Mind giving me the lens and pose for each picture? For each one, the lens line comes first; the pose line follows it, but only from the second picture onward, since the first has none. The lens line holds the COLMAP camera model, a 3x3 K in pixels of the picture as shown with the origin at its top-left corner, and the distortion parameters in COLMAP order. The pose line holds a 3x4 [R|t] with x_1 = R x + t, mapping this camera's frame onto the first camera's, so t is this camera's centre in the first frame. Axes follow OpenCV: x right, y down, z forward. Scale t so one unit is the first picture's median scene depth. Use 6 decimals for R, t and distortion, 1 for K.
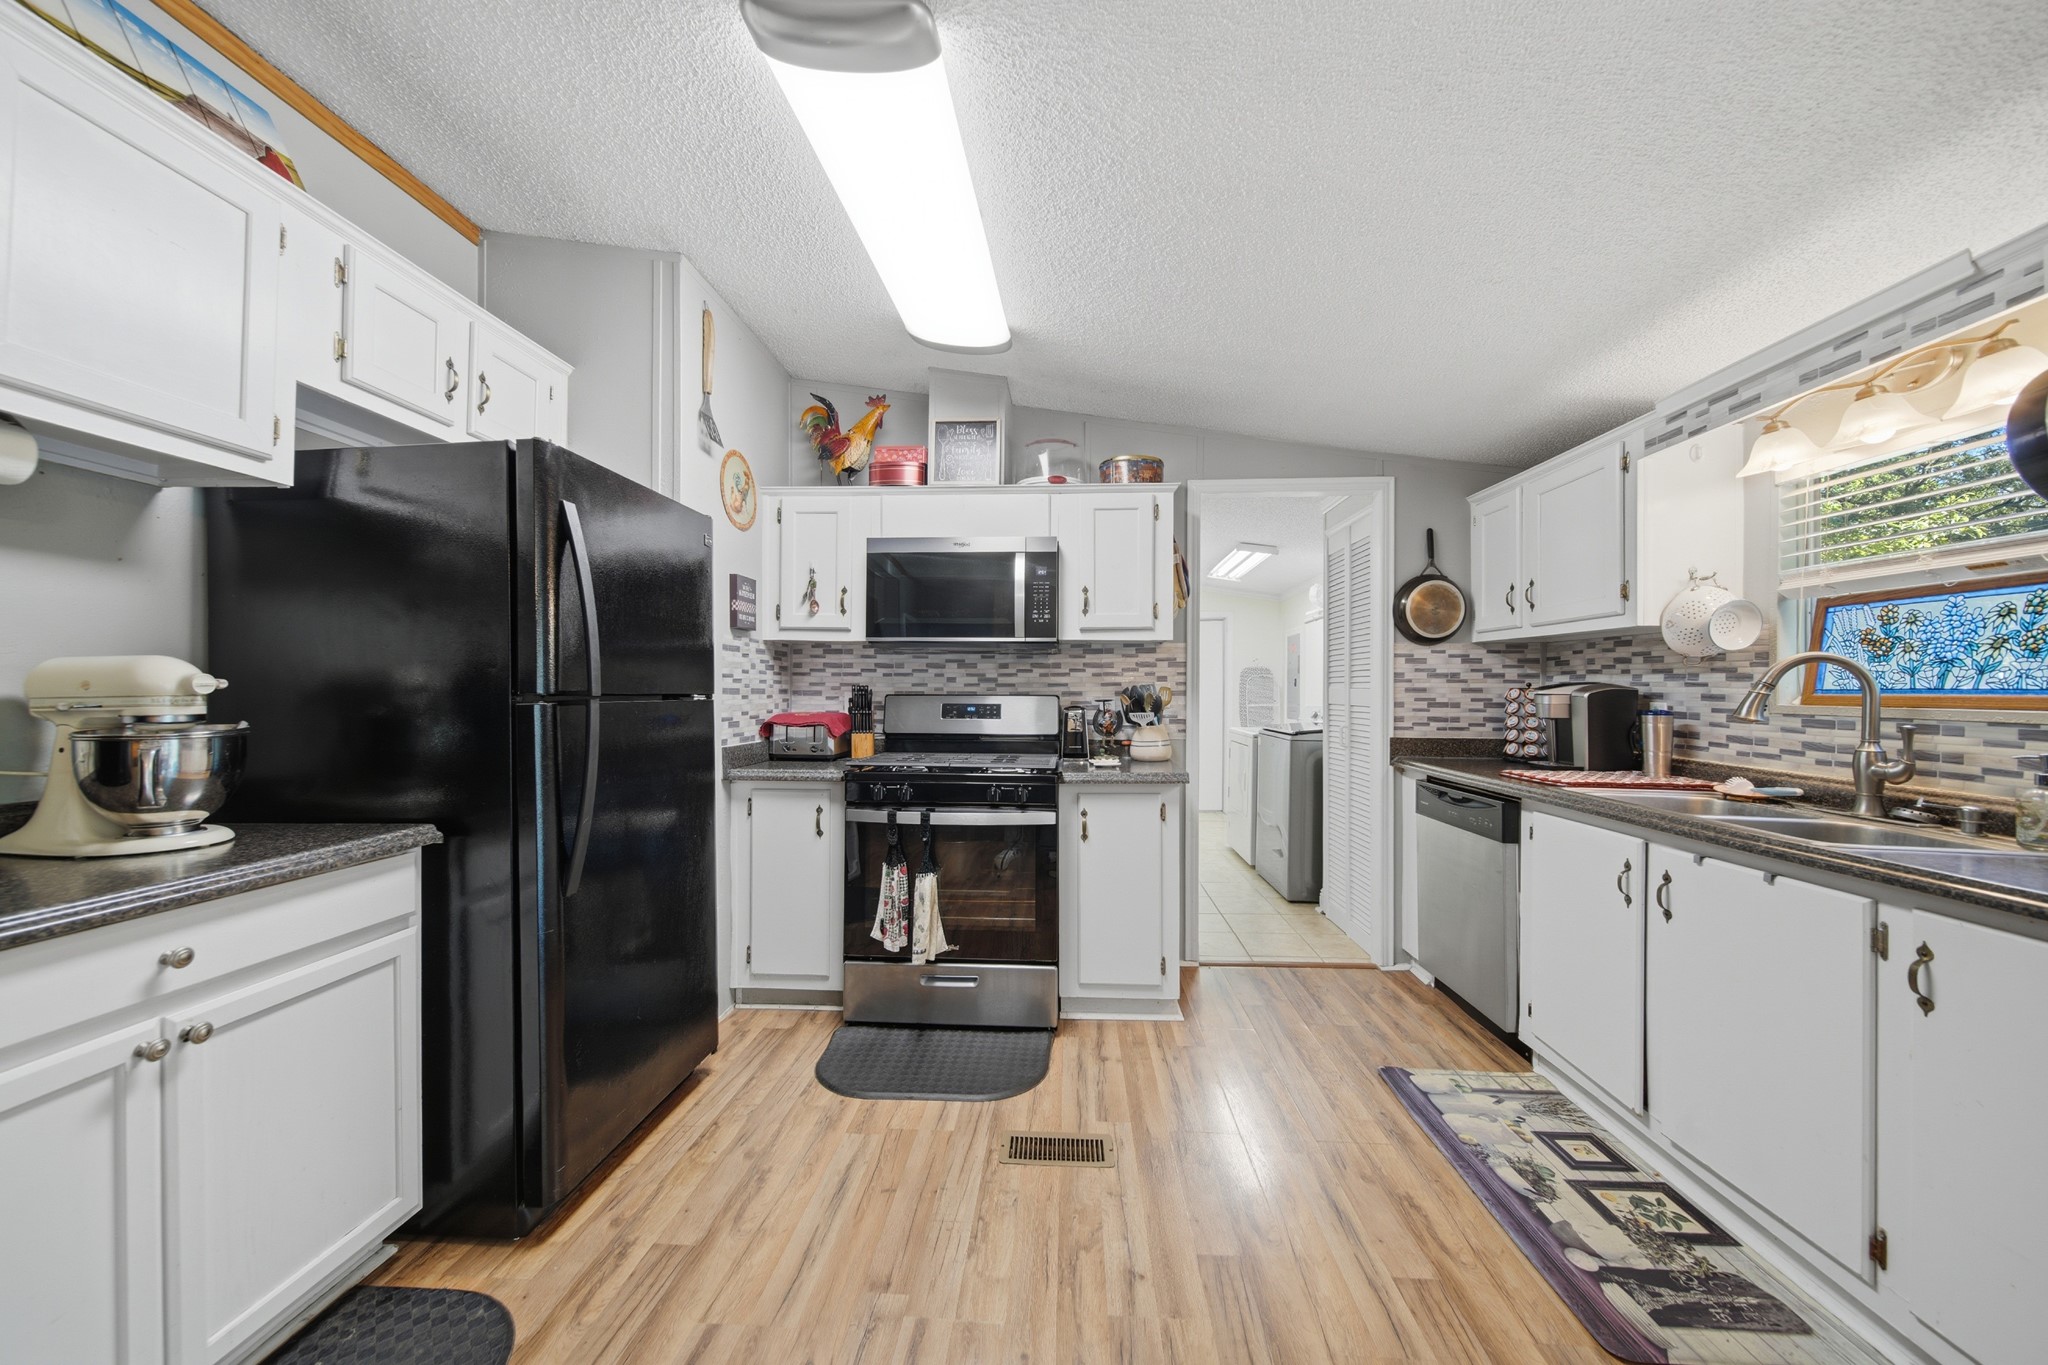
lens RADIAL K [[728.7, 0, 1028.8], [0, 728.7, 690.5], [0, 0, 1]] dist [-0.000603, -0.000684]
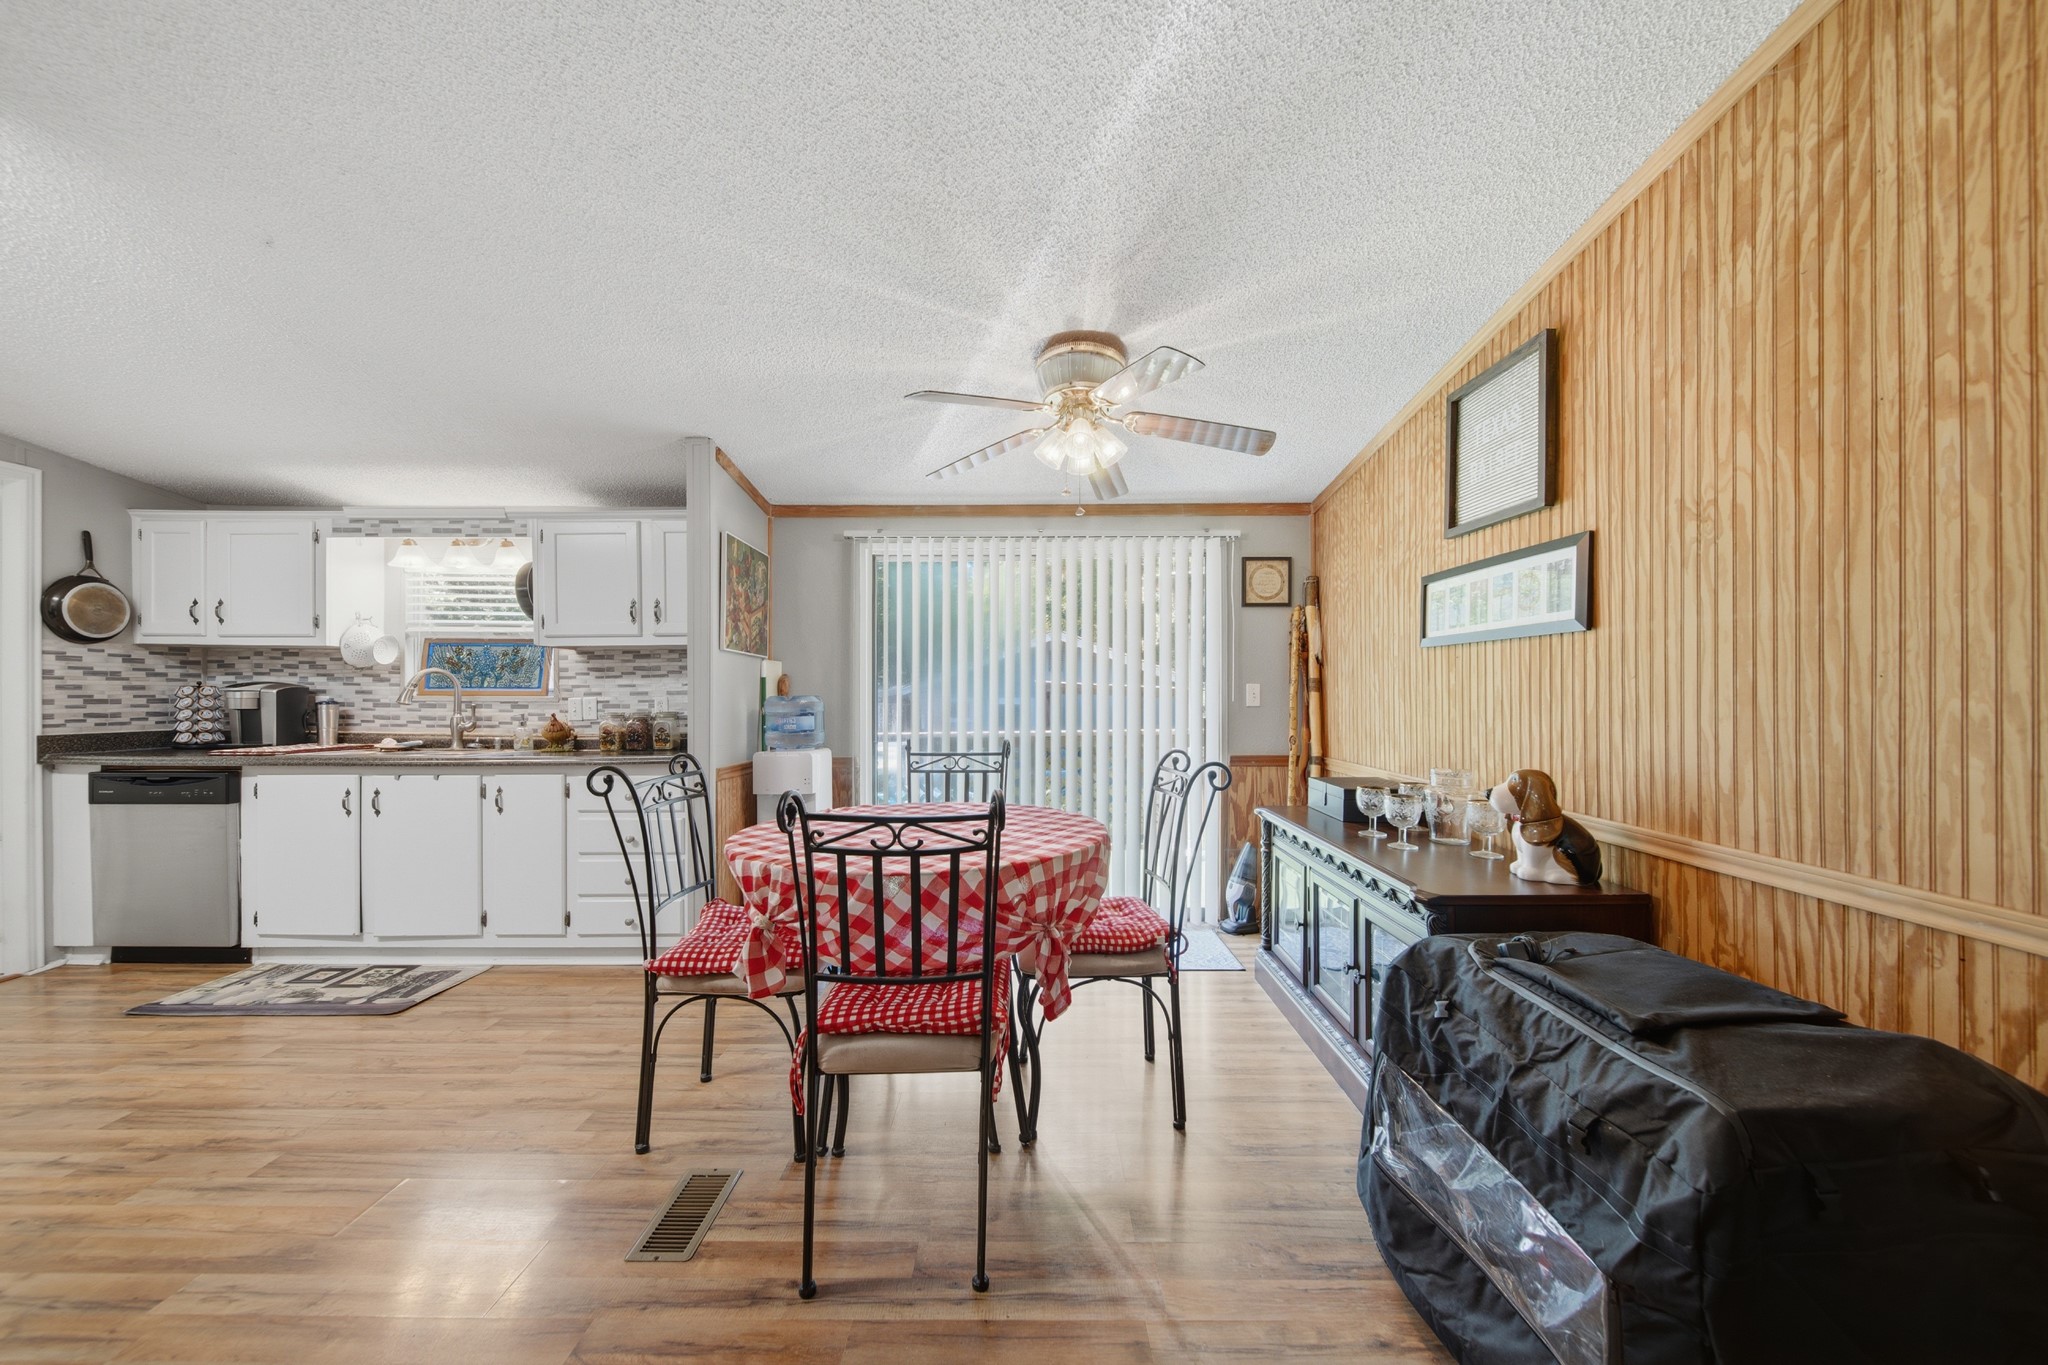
lens RADIAL K [[728.7, 0, 1028.8], [0, 728.7, 690.5], [0, 0, 1]] dist [-0.000603, -0.000684]
pose [[-0.062078, -0.000850, 0.998071, -0.751761], [0.000047, 1.000000, 0.000855, 0.004139], [-0.998071, 0.000100, -0.062078, -0.364051]]
